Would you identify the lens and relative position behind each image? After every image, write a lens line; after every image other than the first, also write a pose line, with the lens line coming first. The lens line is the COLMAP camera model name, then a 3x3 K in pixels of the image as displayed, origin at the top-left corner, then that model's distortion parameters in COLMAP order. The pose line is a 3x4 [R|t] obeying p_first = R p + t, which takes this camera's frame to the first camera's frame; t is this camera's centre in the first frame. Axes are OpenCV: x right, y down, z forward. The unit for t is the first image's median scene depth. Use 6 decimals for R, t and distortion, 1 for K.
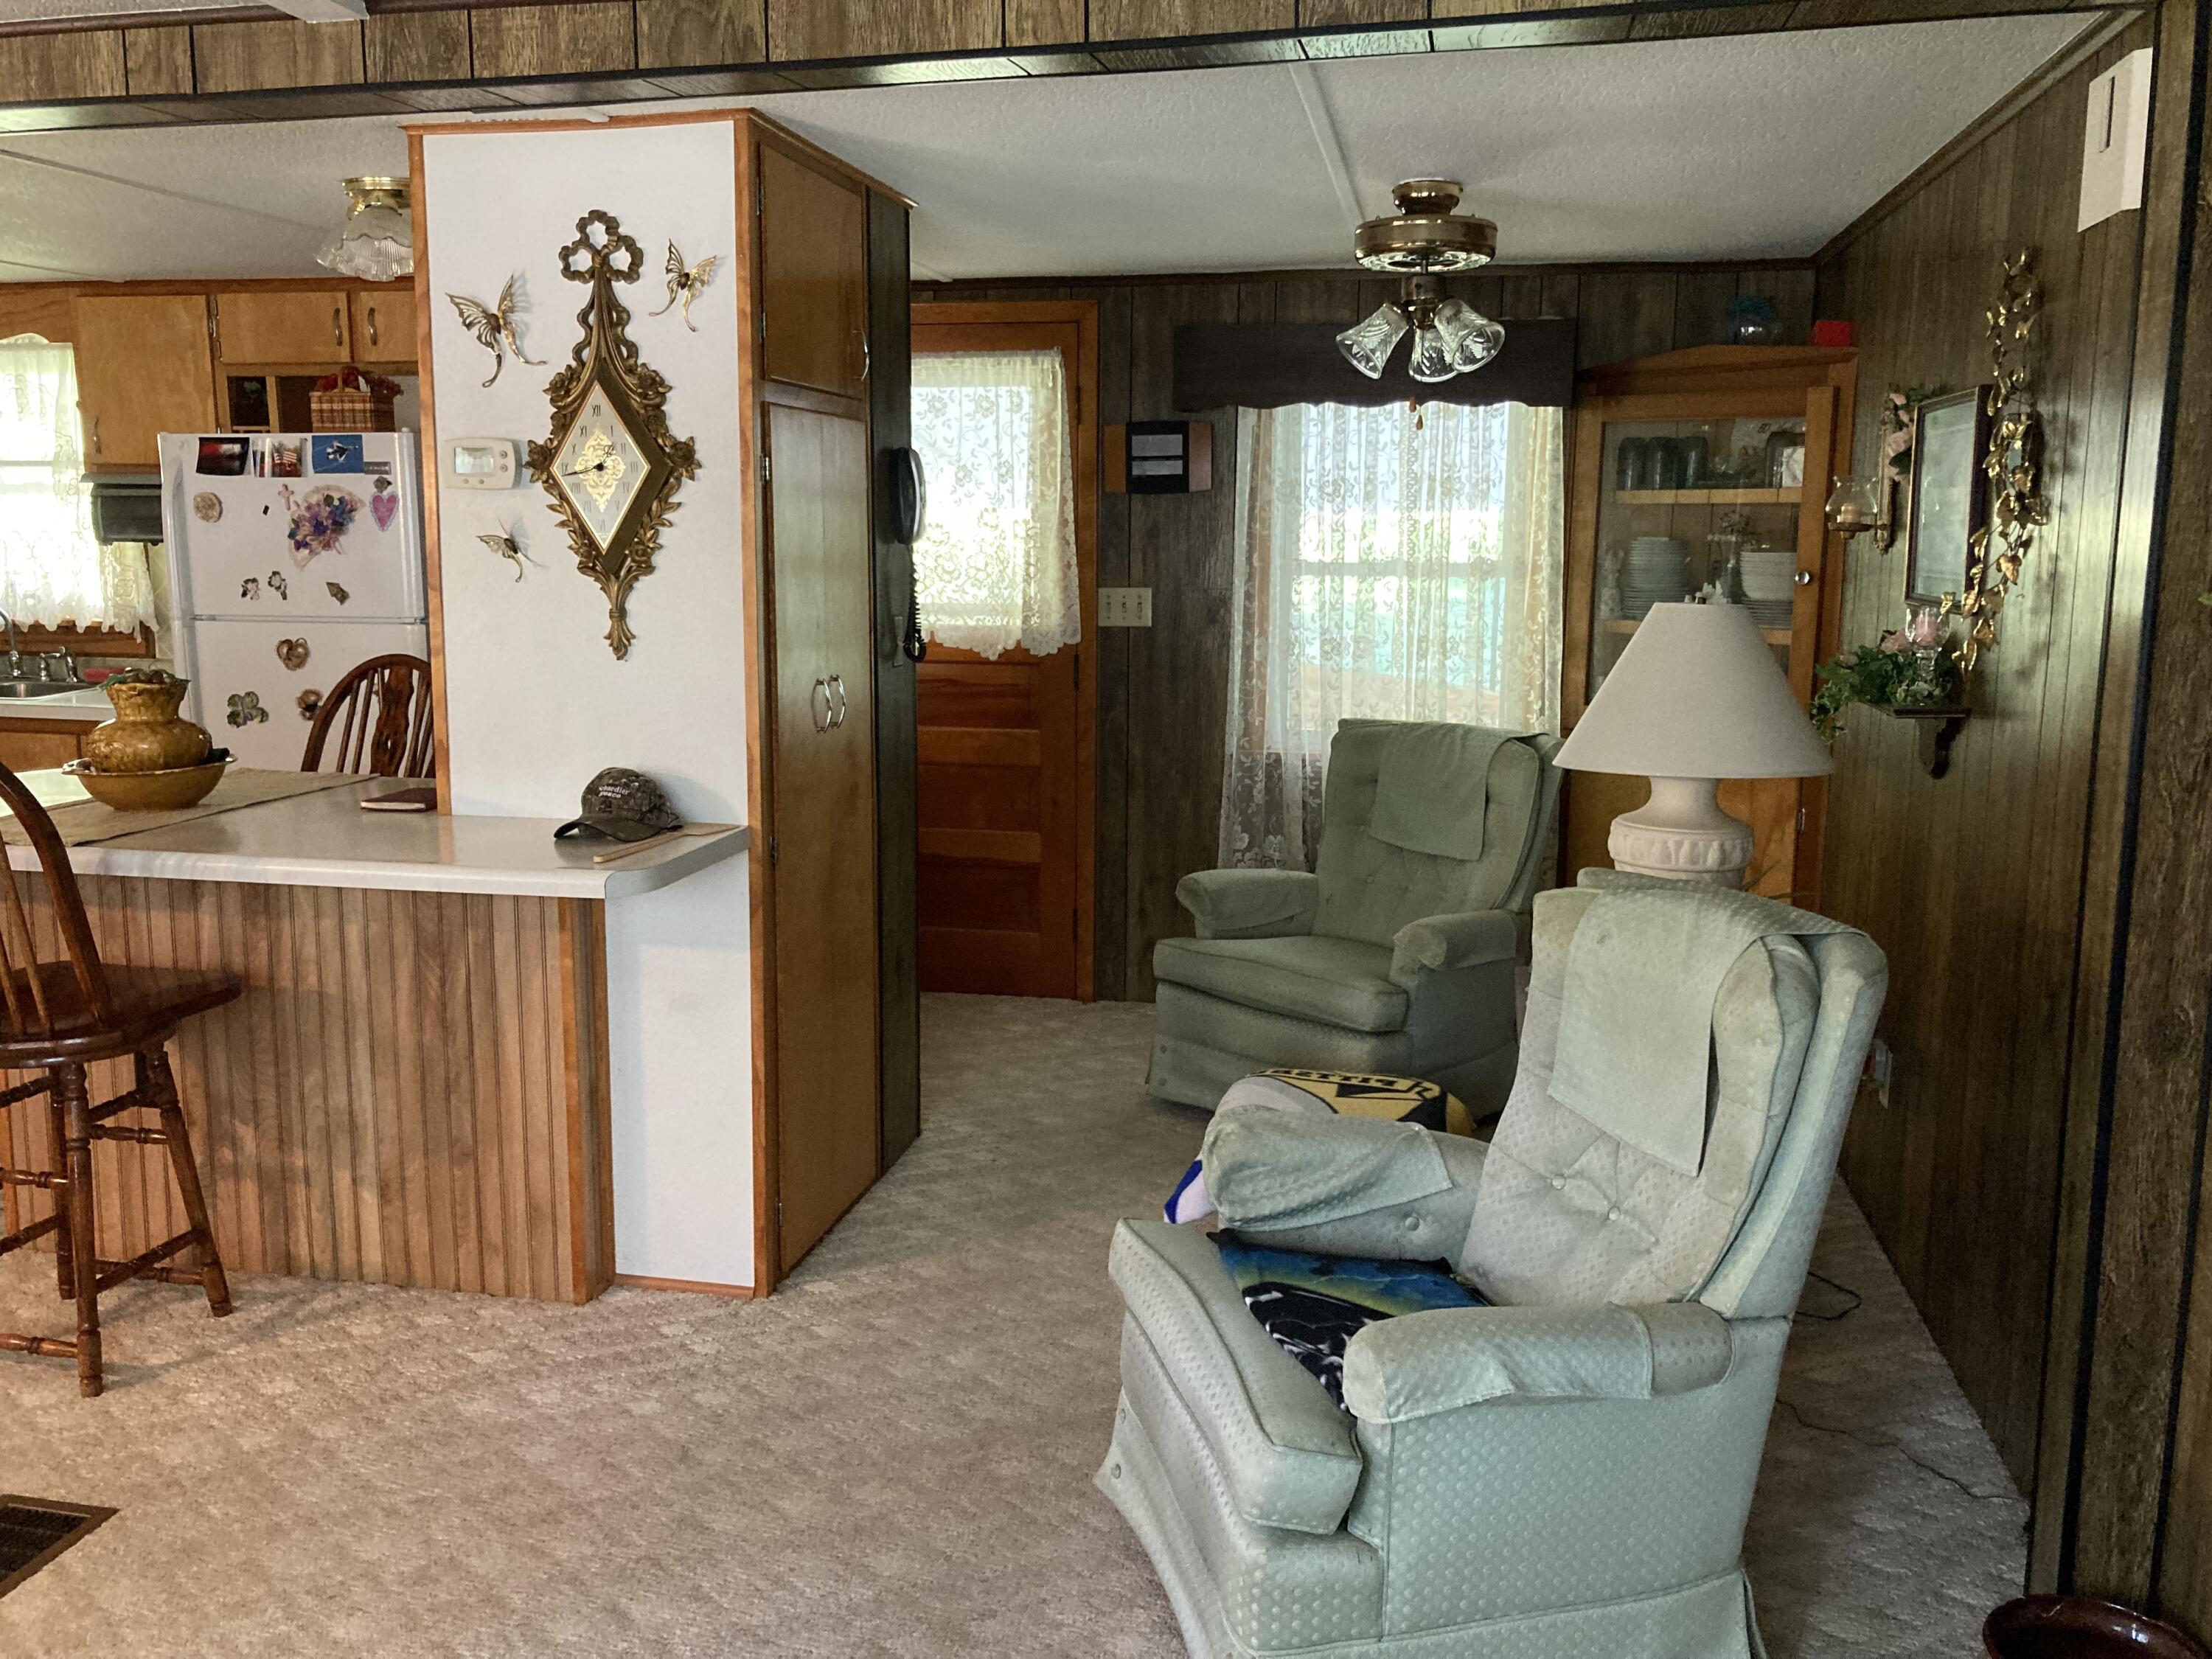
lens RADIAL K [[1809.9, 0, 1109.5], [0, 1809.9, 783.0], [0, 0, 1]] dist [0.030599, -0.016929]
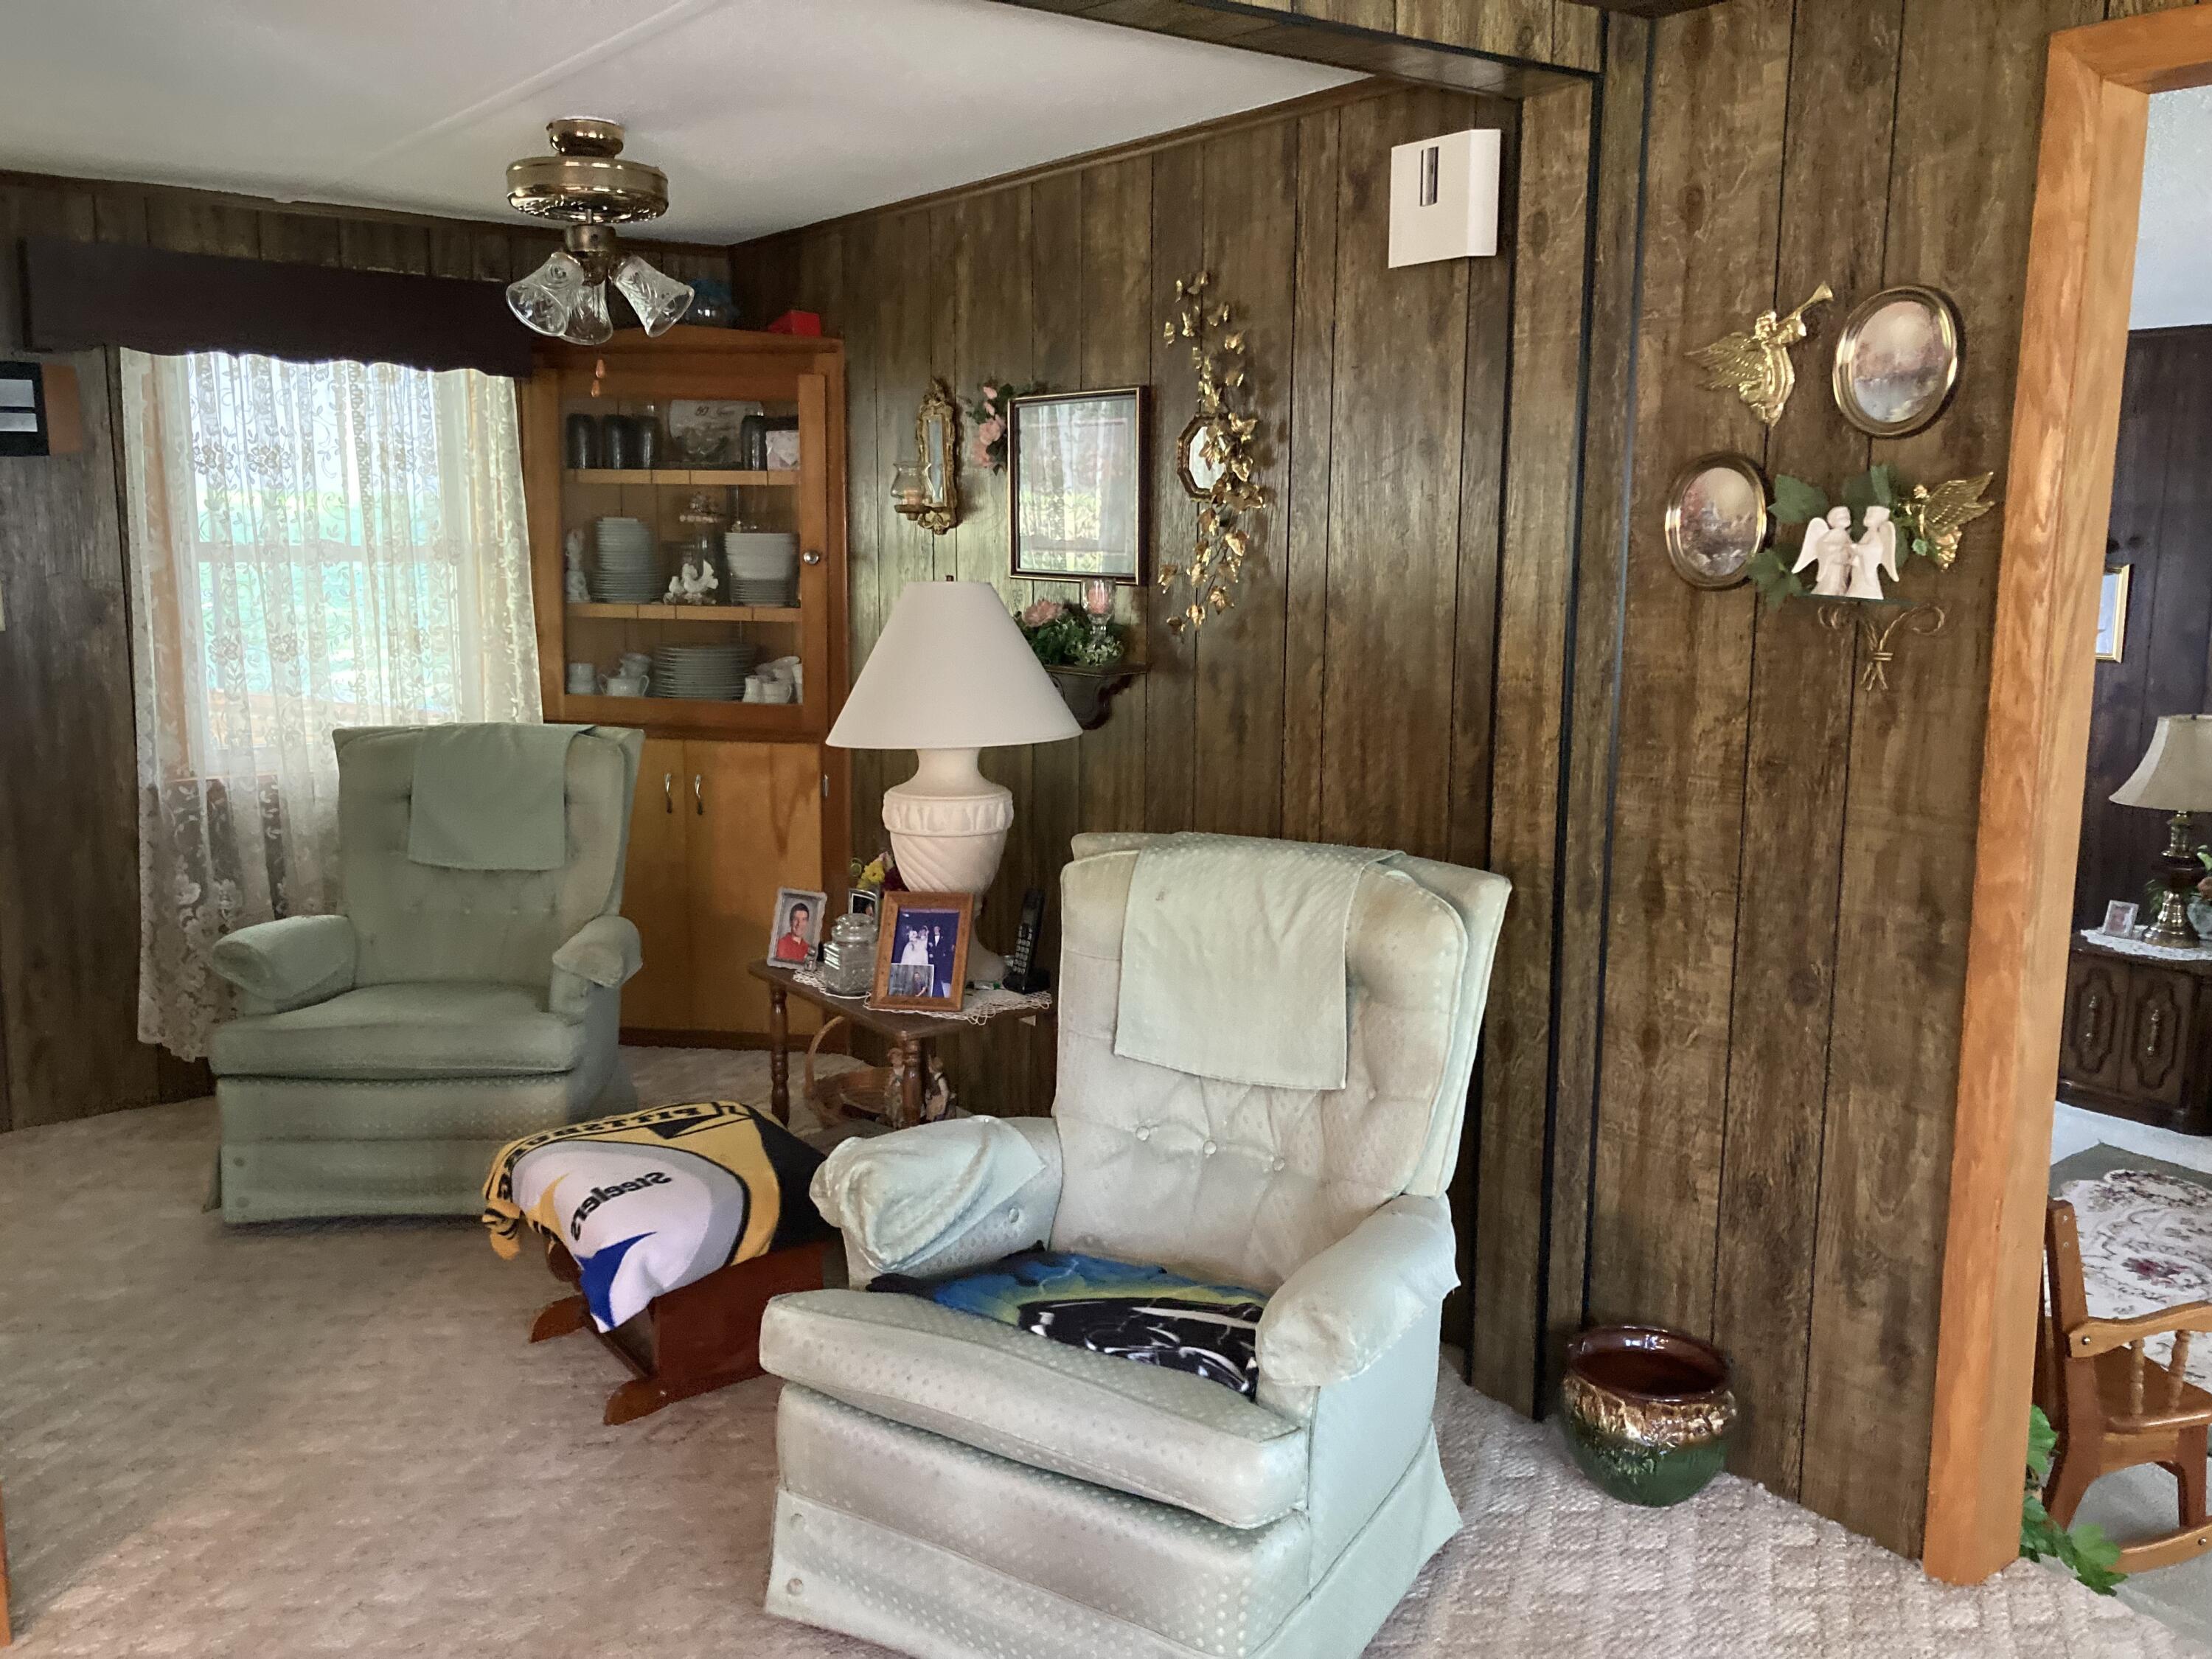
lens RADIAL K [[1809.9, 0, 1109.5], [0, 1809.9, 783.0], [0, 0, 1]] dist [0.030599, -0.016929]
pose [[0.657156, -0.108169, 0.745952, -0.340049], [0.101374, 0.993341, 0.054736, -0.025976], [-0.746906, 0.039650, 0.663746, 0.205177]]
